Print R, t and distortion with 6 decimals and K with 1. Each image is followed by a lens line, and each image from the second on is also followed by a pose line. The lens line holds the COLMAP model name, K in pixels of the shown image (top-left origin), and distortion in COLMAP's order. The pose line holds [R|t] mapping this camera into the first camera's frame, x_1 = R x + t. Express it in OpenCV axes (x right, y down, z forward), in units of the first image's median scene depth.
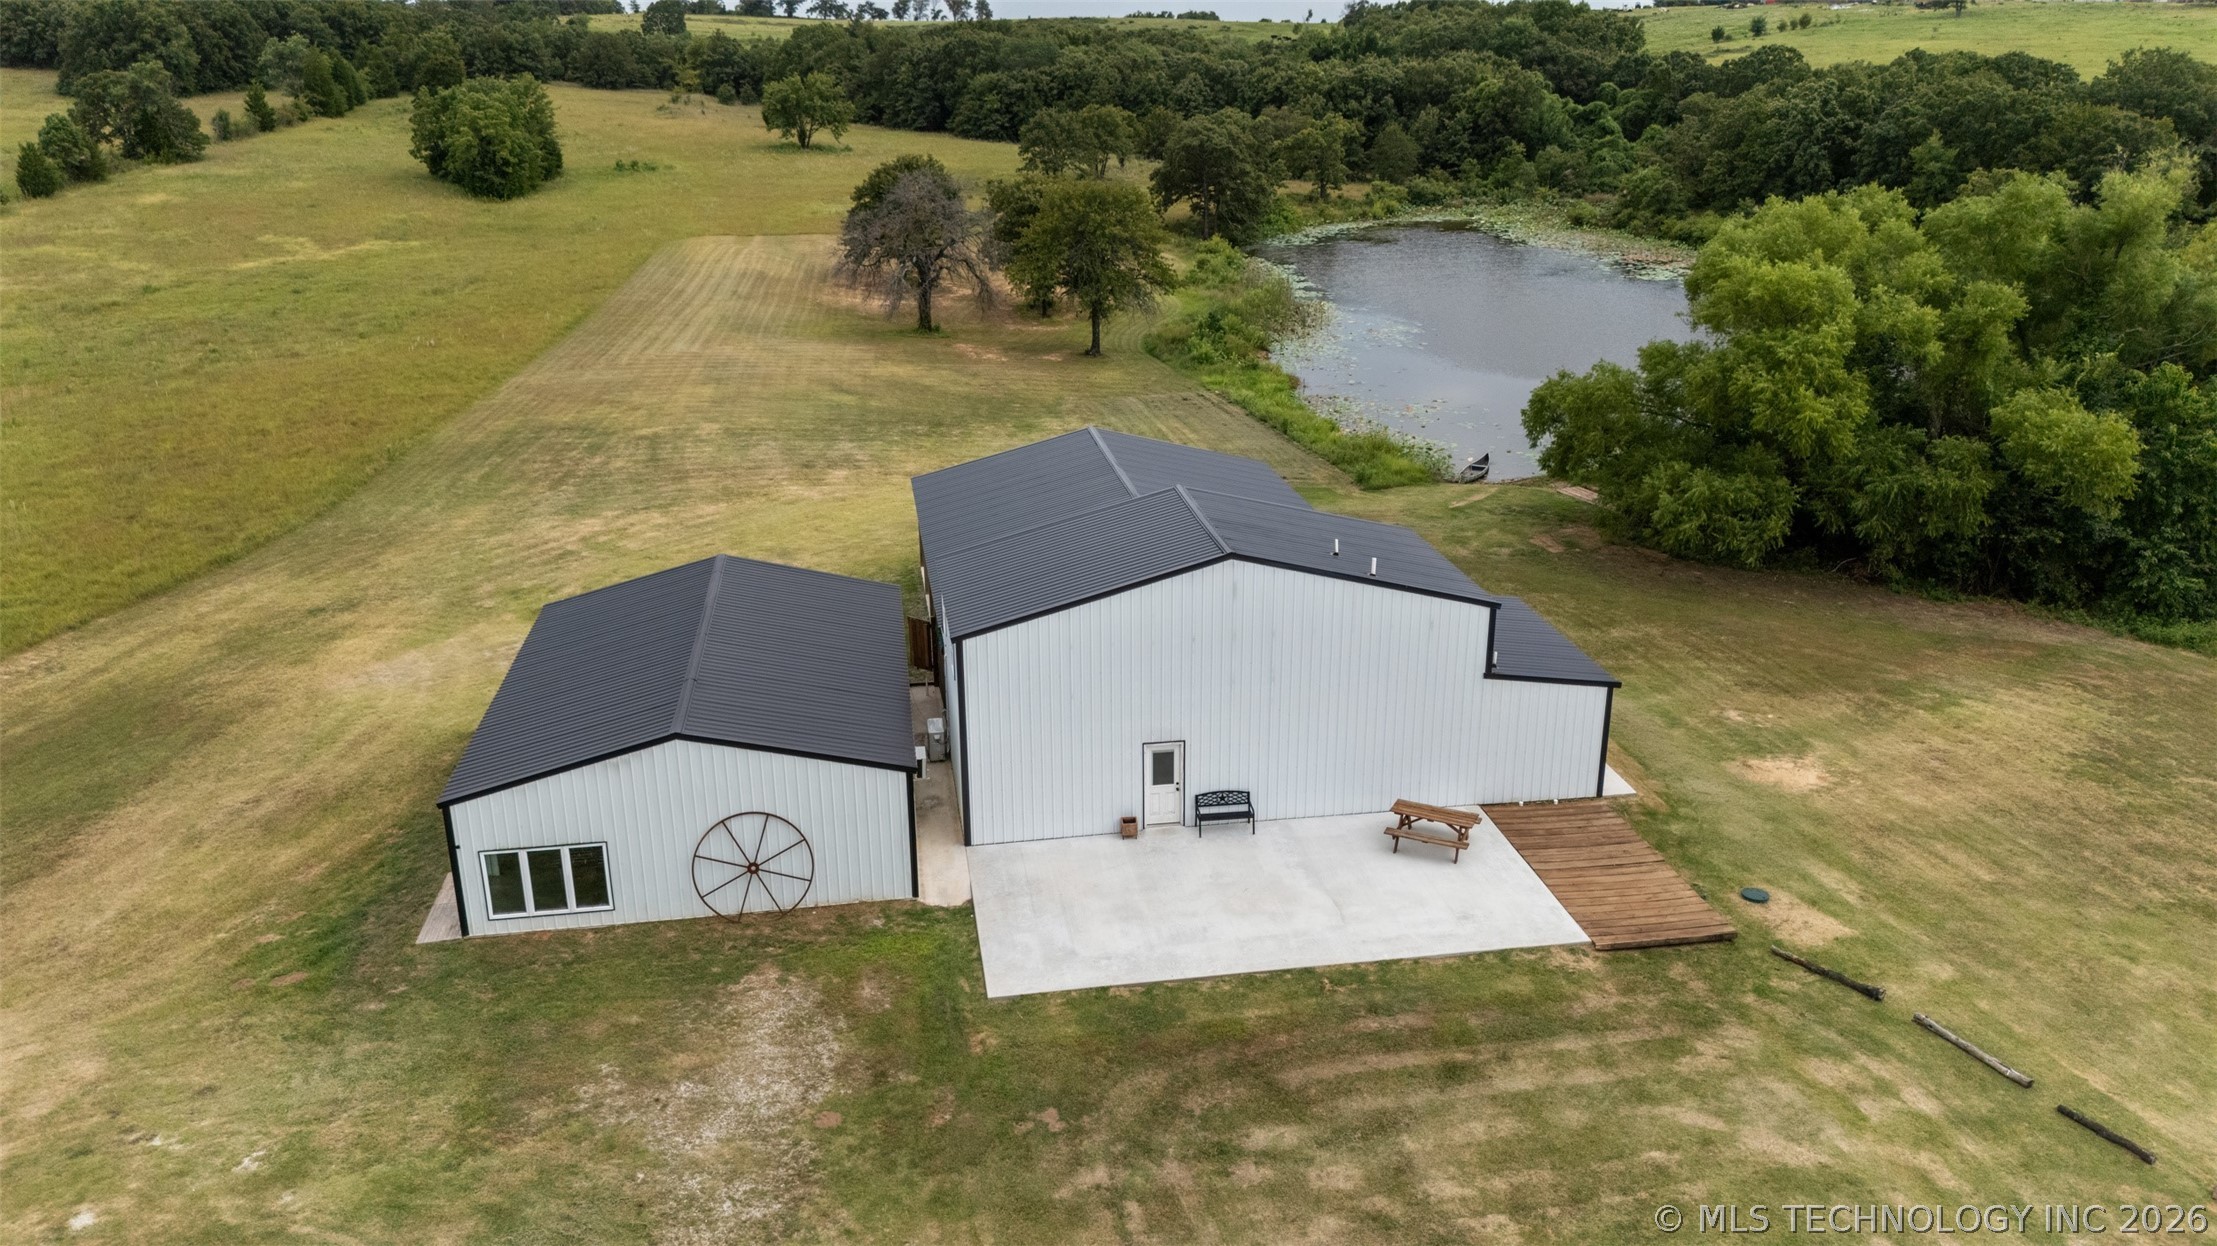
lens RADIAL K [[1634.6, 0, 1114.0], [0, 1634.6, 622.1], [0, 0, 1]] dist [0.064810, -0.059689]
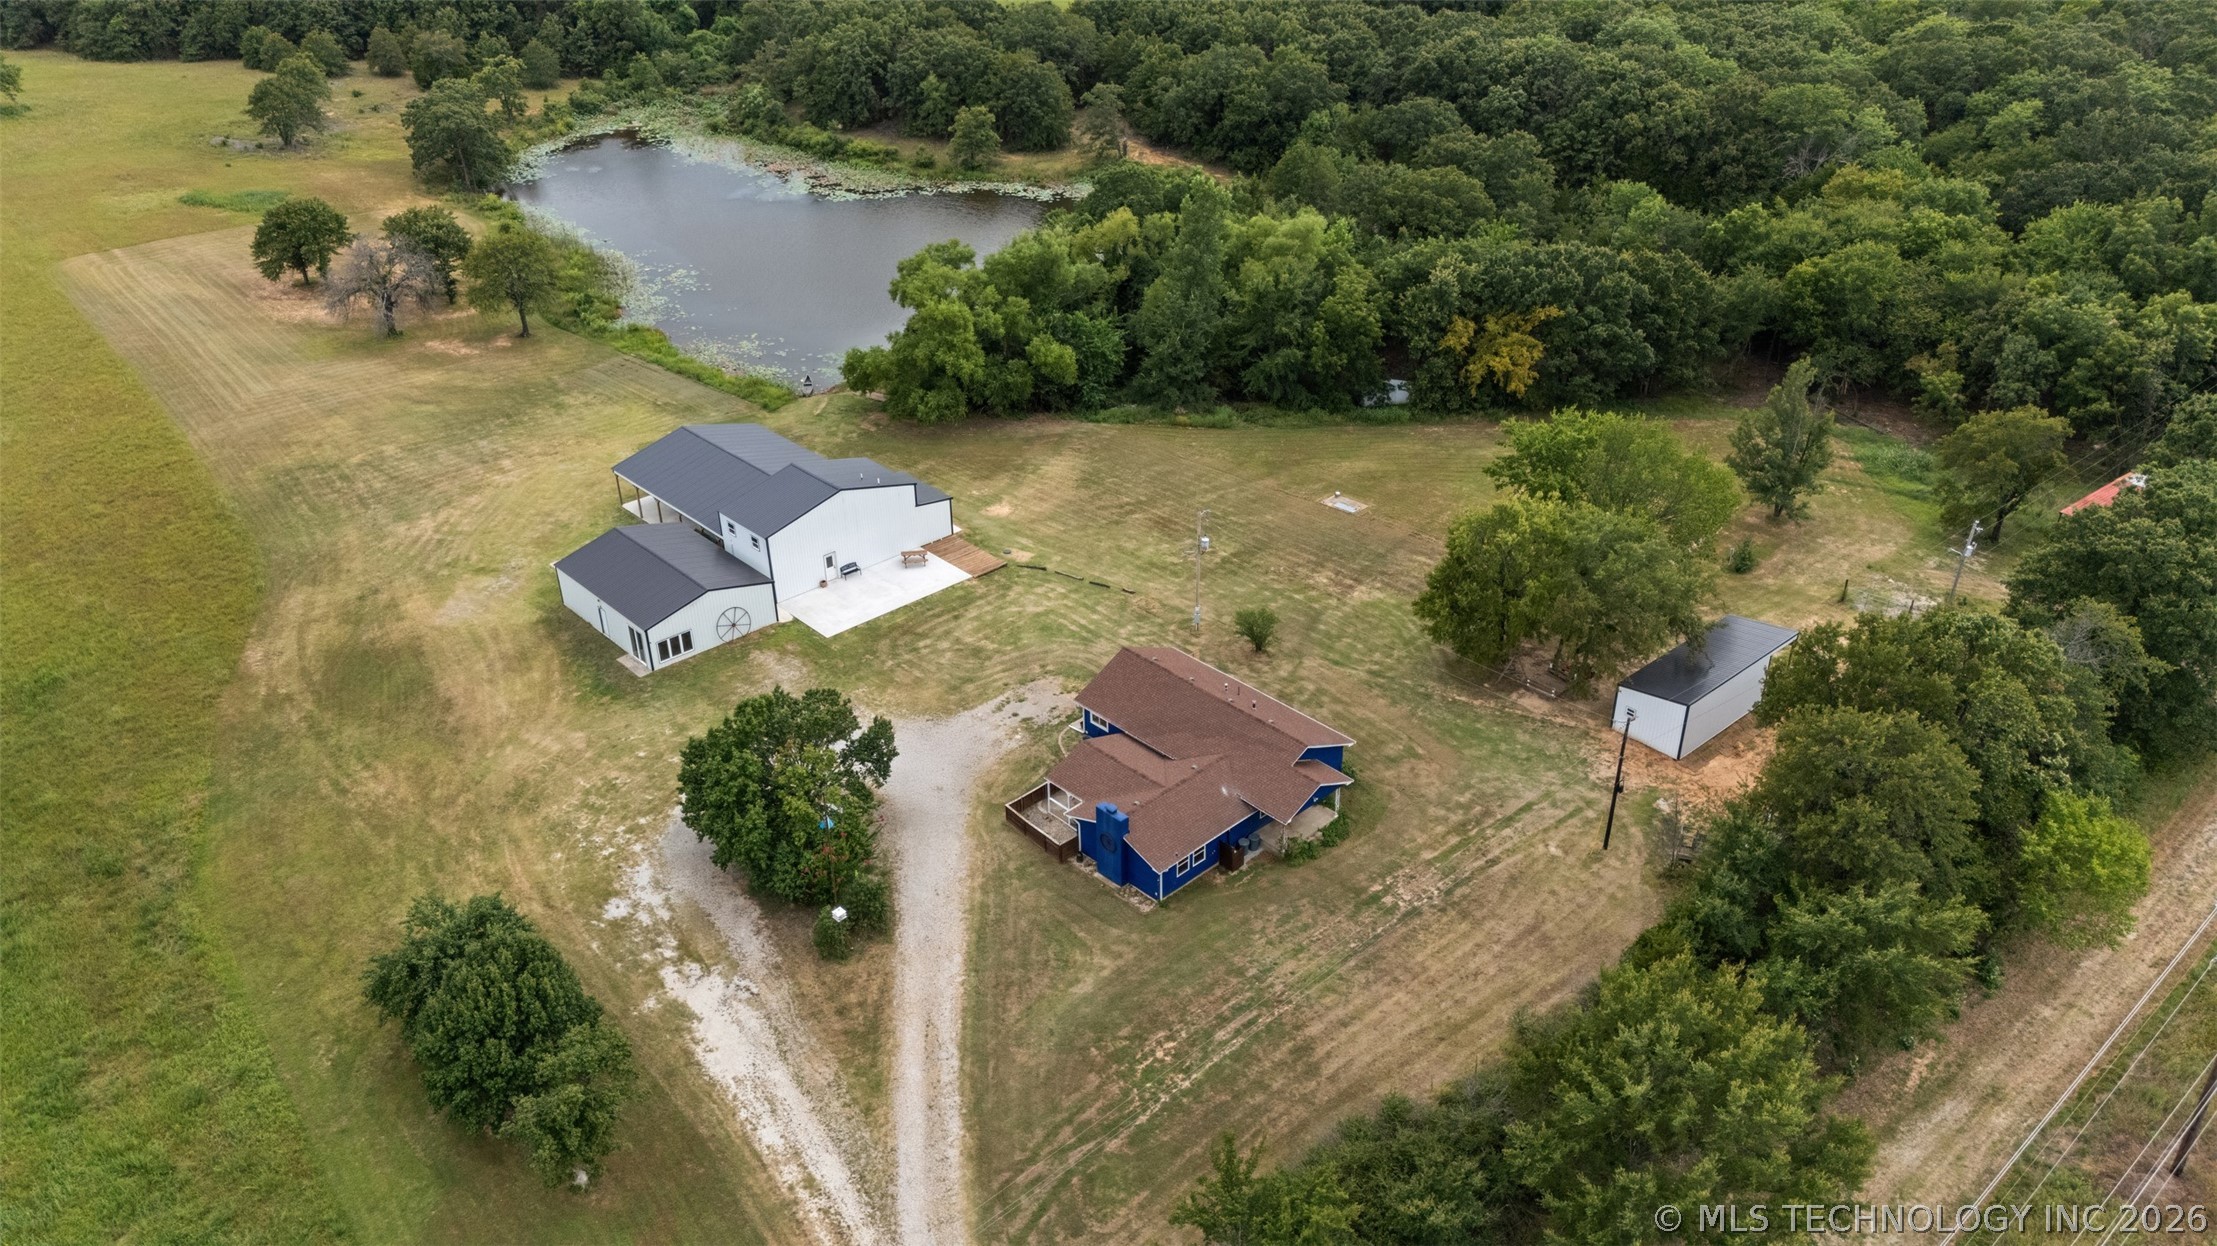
lens RADIAL K [[1634.6, 0, 1114.0], [0, 1634.6, 622.1], [0, 0, 1]] dist [0.064810, -0.059689]
pose [[0.832424, -0.279139, 0.478698, -0.869424], [0.192201, 0.955672, 0.223048, -0.325164], [-0.519739, -0.093665, 0.849175, -1.599516]]
